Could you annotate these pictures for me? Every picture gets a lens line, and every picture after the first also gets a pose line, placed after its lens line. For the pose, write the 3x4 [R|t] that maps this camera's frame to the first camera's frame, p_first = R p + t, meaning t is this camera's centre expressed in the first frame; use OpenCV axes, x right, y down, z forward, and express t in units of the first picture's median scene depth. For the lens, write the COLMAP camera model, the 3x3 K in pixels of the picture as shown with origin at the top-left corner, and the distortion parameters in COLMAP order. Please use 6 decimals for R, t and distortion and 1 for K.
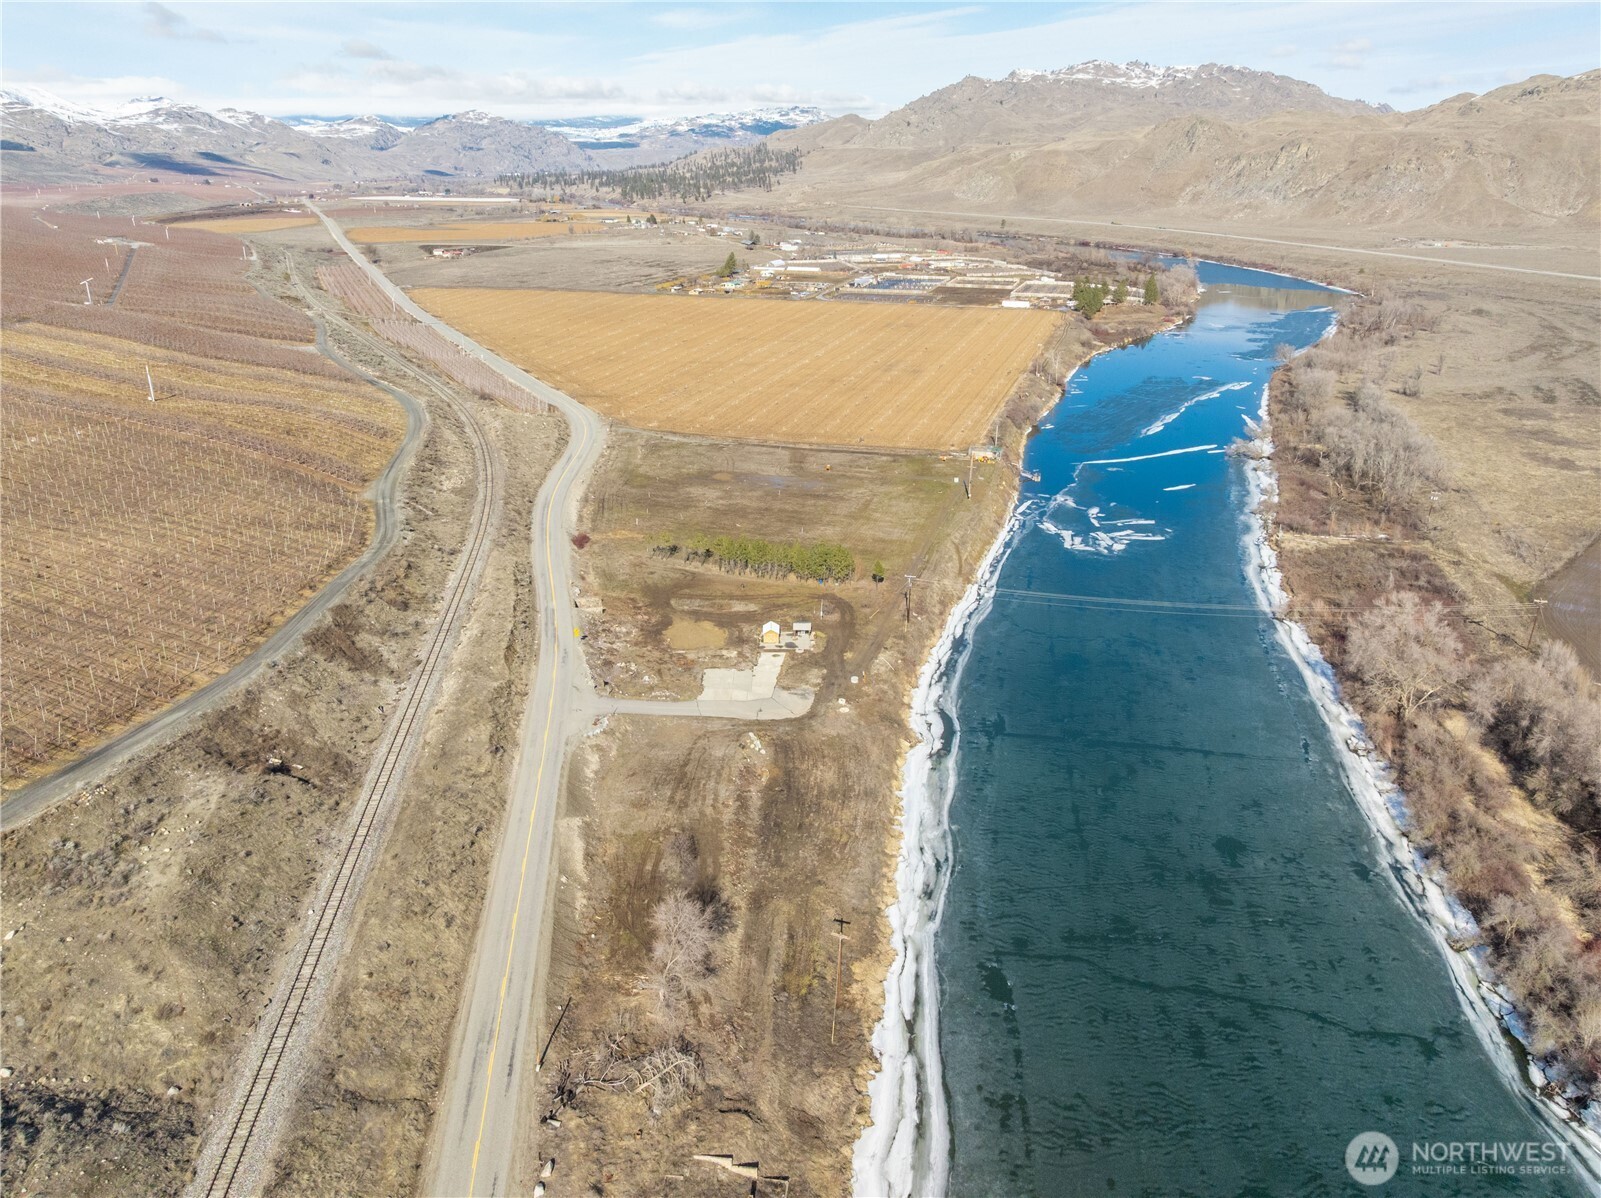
lens RADIAL K [[1130.0, 0, 802.5], [0, 1130.0, 599.9], [0, 0, 1]] dist [-0.037586, -0.000663]
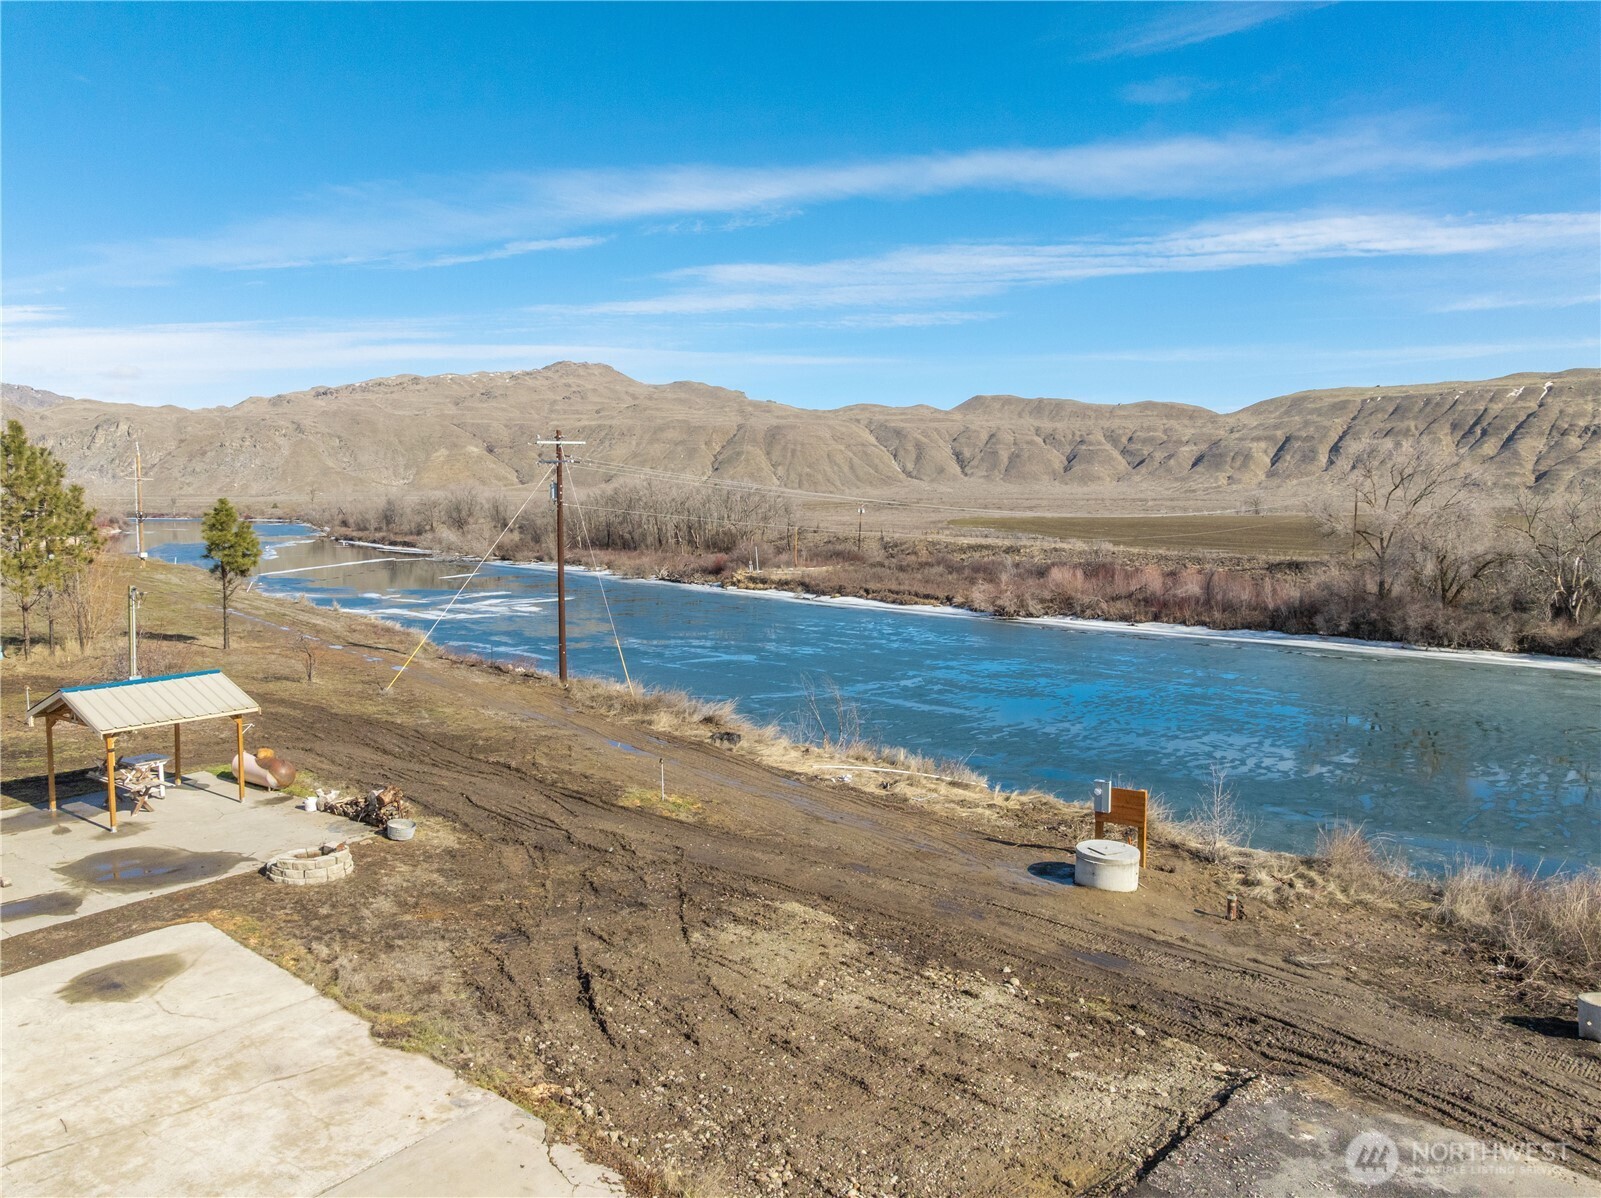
lens RADIAL K [[1130.0, 0, 802.5], [0, 1130.0, 599.9], [0, 0, 1]] dist [-0.037586, -0.000663]
pose [[0.554510, -0.072043, 0.829053, -0.050700], [0.302068, 0.945722, -0.119856, 0.041806], [-0.775418, 0.316892, 0.546174, 0.798123]]
